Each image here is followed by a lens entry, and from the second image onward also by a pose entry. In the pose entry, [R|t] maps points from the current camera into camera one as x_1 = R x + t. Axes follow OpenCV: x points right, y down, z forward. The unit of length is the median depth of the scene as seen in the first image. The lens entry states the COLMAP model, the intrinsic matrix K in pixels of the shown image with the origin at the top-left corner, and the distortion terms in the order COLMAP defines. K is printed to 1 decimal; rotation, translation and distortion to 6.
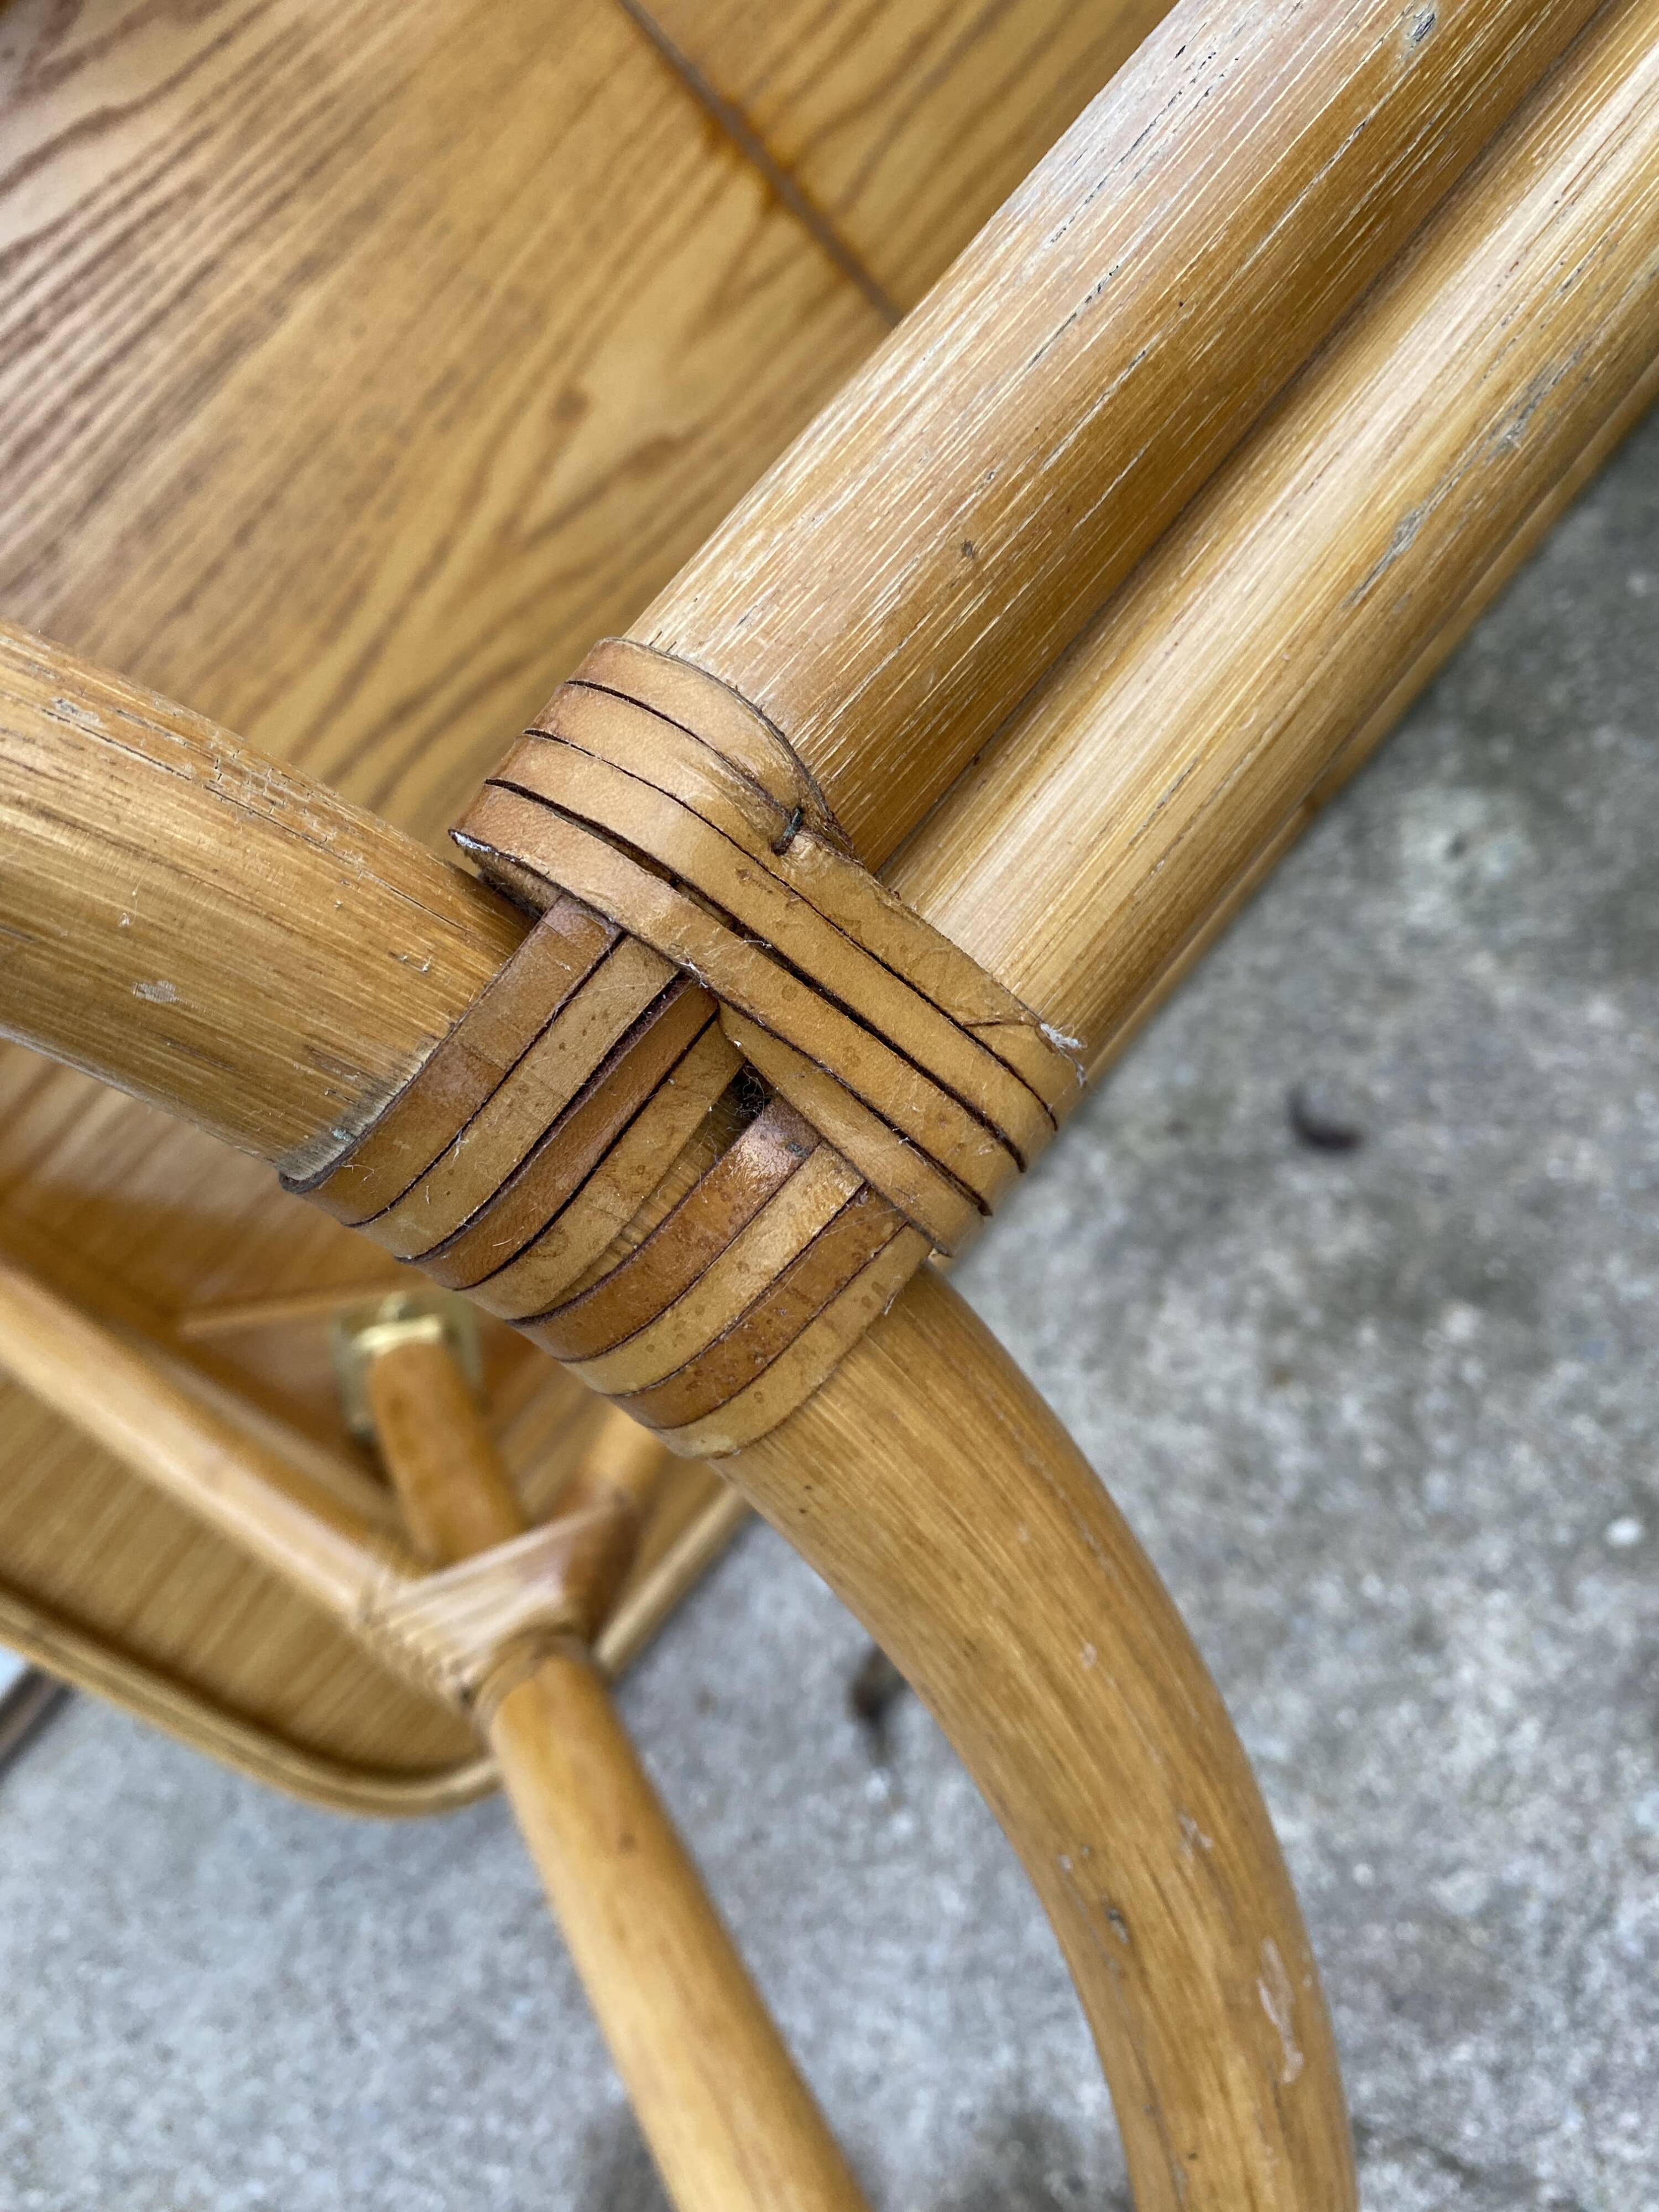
lens RADIAL K [[1705.8, 0, 832.2], [0, 1705.8, 1120.5], [0, 0, 1]] dist [0.010708, -0.009269]
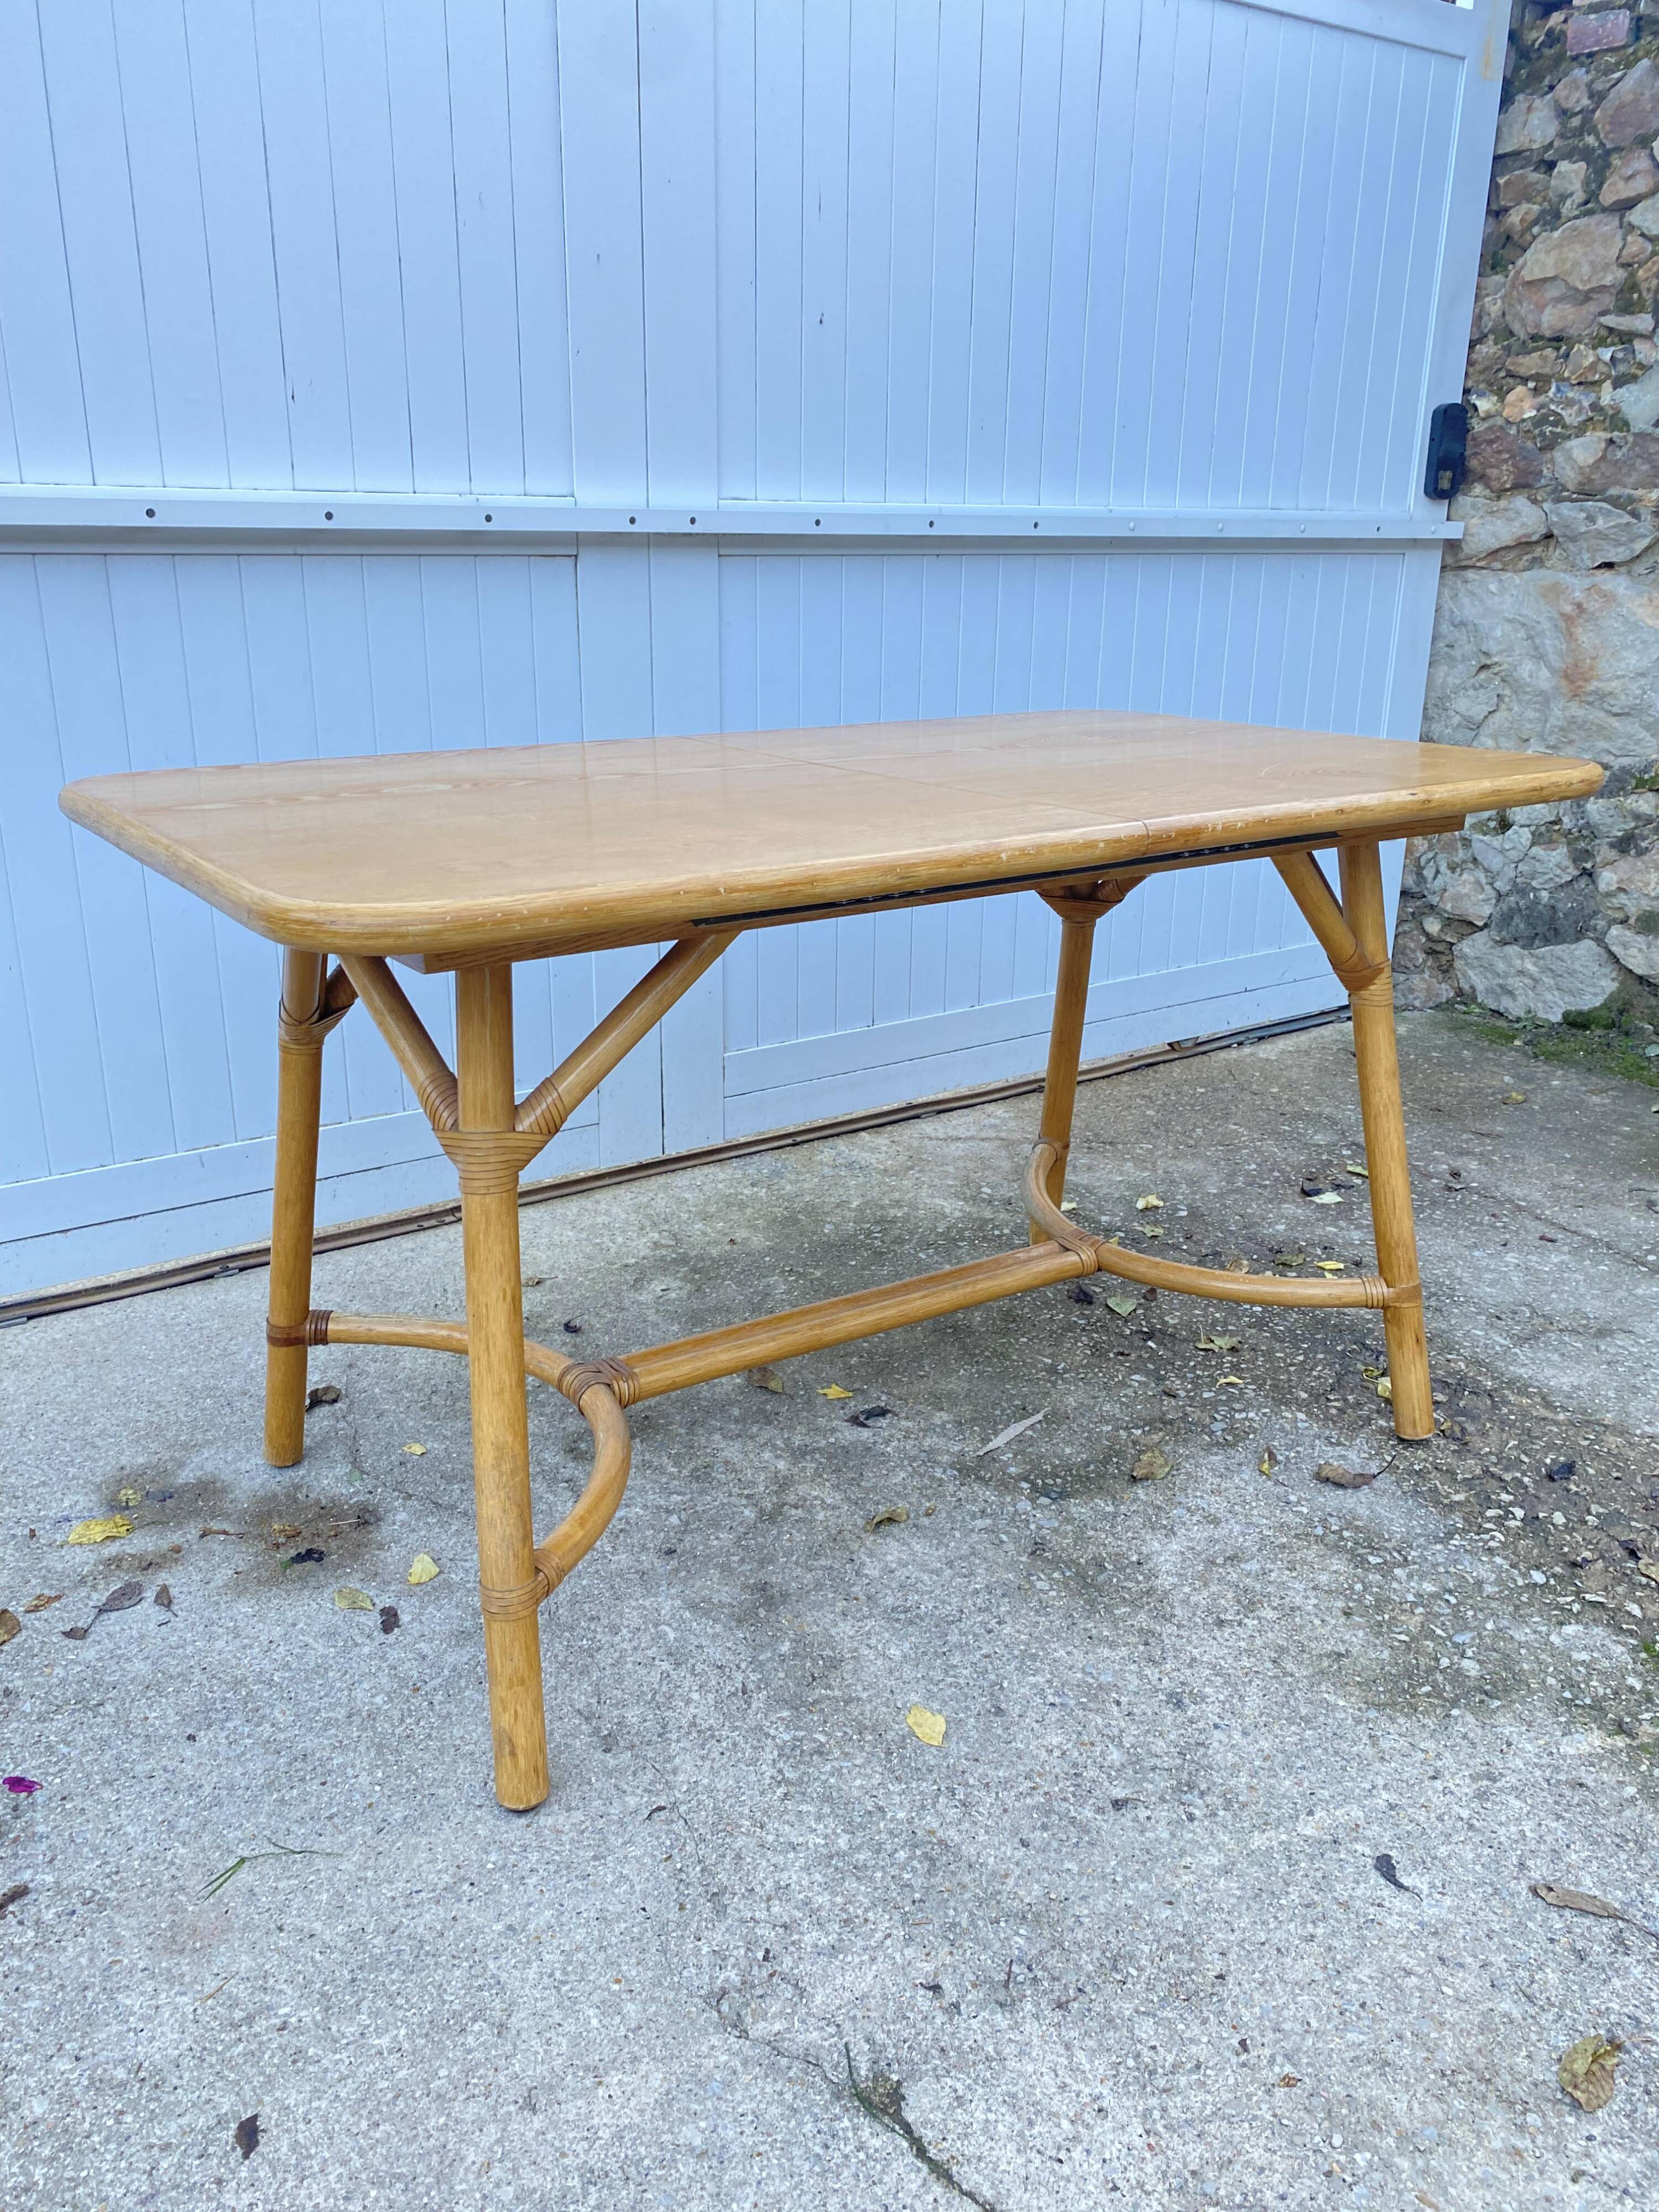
lens RADIAL K [[1705.8, 0, 828.3], [0, 1705.8, 1096.5], [0, 0, 1]] dist [0.010708, -0.009269]
pose [[0.863533, 0.504209, 0.009189, 0.476444], [-0.394479, 0.686730, -0.610564, 1.399523], [-0.314163, 0.523617, 0.791913, -1.661063]]
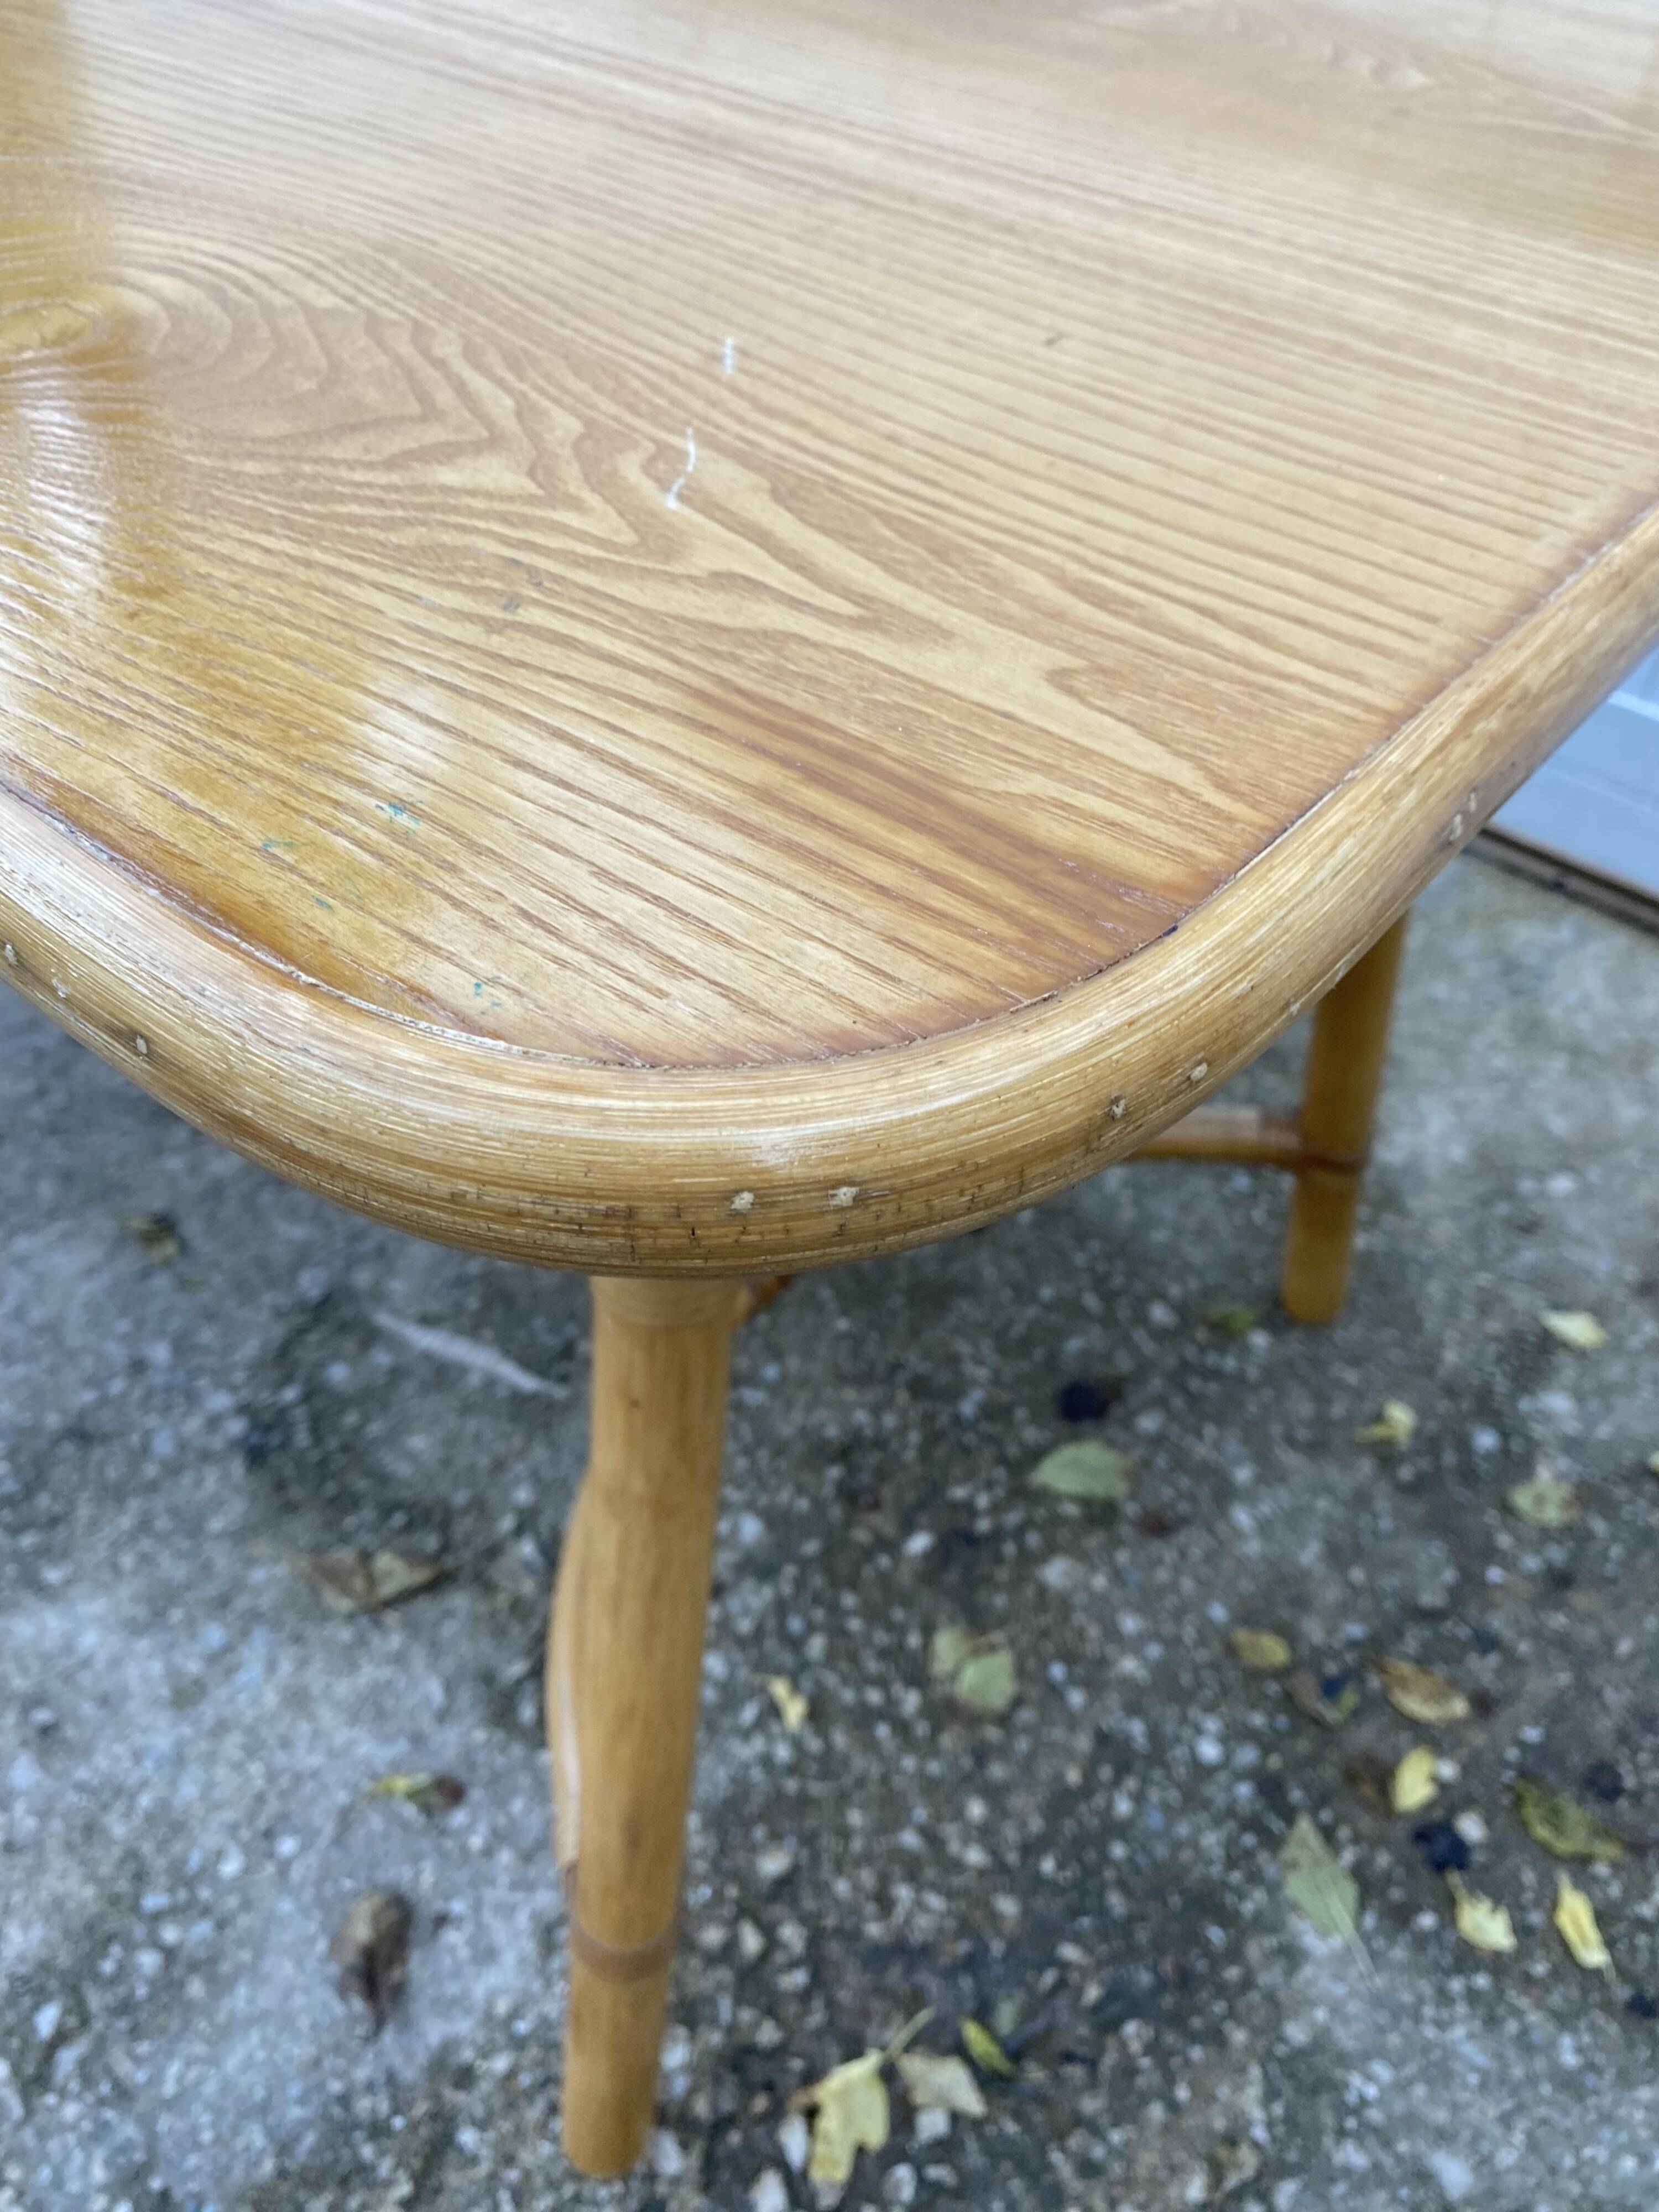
lens RADIAL K [[1705.8, 0, 836.0], [0, 1705.8, 1135.3], [0, 0, 1]] dist [0.010708, -0.009269]
pose [[0.084928, 0.959124, -0.269942, 1.270003], [-0.888622, 0.195459, 0.414905, -0.949788], [0.450708, 0.204639, 0.868899, -0.538692]]
